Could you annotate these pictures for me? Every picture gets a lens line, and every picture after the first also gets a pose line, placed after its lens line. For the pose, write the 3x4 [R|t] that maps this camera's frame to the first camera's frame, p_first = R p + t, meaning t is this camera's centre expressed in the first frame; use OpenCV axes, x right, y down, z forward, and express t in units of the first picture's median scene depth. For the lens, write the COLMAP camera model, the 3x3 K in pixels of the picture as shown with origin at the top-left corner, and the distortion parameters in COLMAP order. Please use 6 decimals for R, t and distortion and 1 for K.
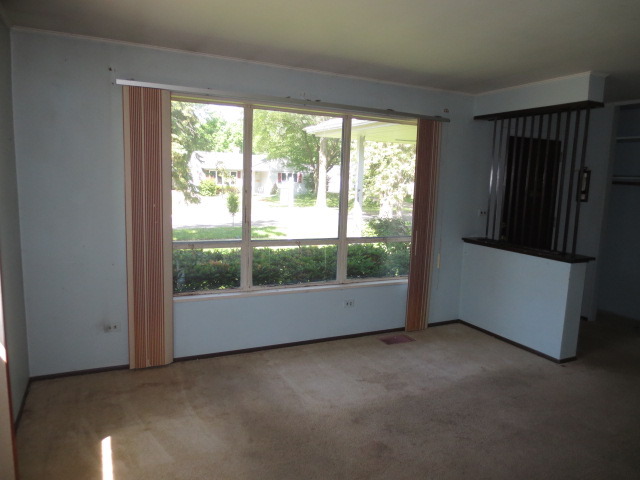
lens RADIAL K [[455.0, 0, 321.2], [0, 455.0, 241.3], [0, 0, 1]] dist [-0.026556, 0.004855]
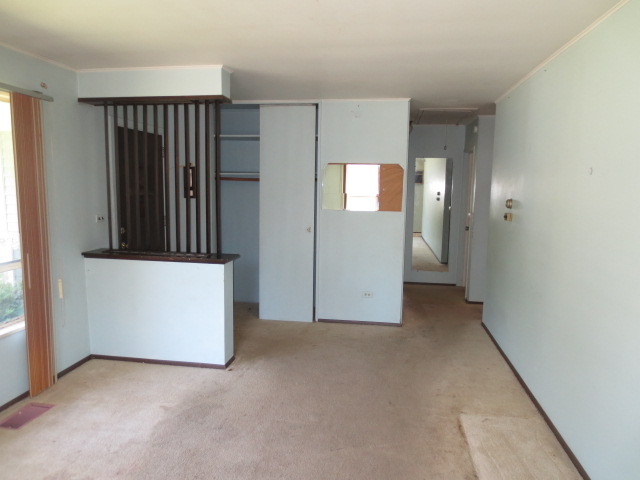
lens RADIAL K [[455.0, 0, 319.6], [0, 455.0, 240.0], [0, 0, 1]] dist [-0.026556, 0.004855]
pose [[0.573398, -0.125961, 0.809536, -0.090352], [0.117365, 0.990548, 0.070996, -0.039258], [-0.810827, 0.054302, 0.582761, 0.224797]]
